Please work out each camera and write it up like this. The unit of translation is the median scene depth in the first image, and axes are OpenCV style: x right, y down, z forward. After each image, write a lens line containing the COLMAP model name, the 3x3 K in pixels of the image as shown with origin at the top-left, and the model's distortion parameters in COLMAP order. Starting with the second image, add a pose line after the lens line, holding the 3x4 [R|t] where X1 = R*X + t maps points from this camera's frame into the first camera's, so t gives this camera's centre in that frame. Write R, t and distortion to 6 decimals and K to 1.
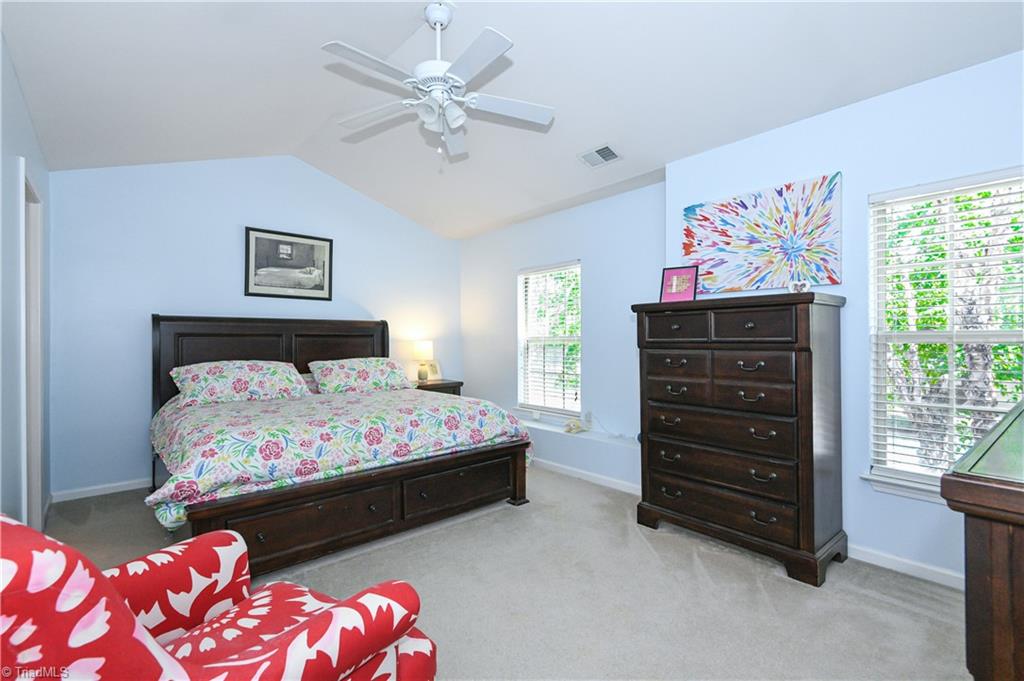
lens RADIAL K [[462.7, 0, 510.6], [0, 462.7, 324.4], [0, 0, 1]] dist [0.008927, -0.000064]
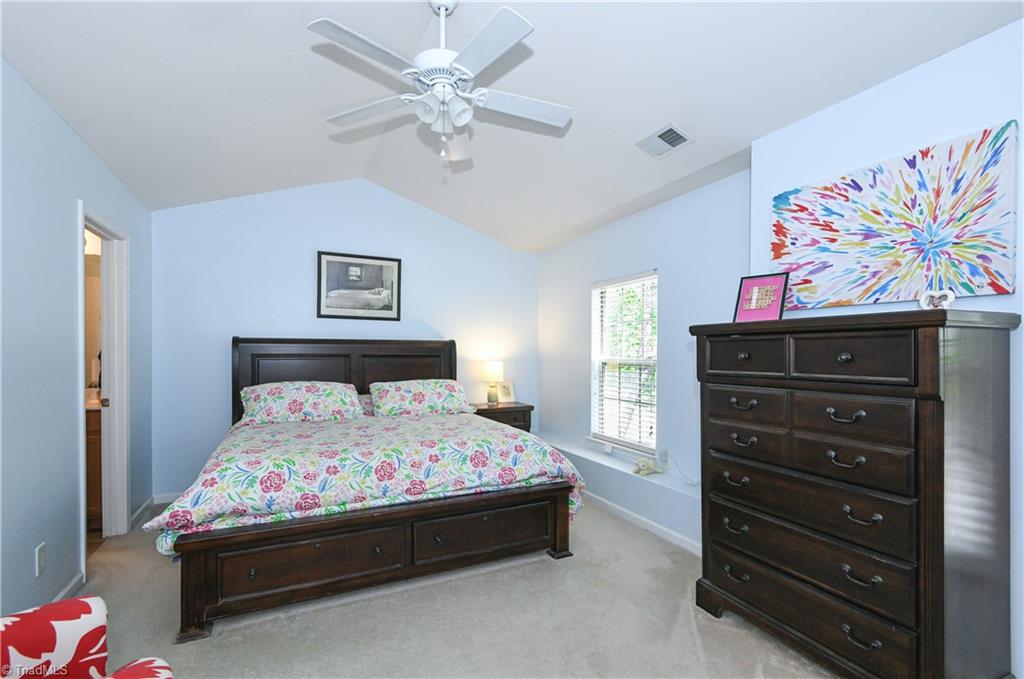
lens RADIAL K [[468.2, 0, 506.8], [0, 468.2, 343.0], [0, 0, 1]] dist [0.005974, -0.001005]
pose [[0.963846, 0.000548, -0.266459, 0.172882], [0.002449, 0.999937, 0.010917, -0.022703], [0.266448, -0.011175, 0.963784, 0.150625]]
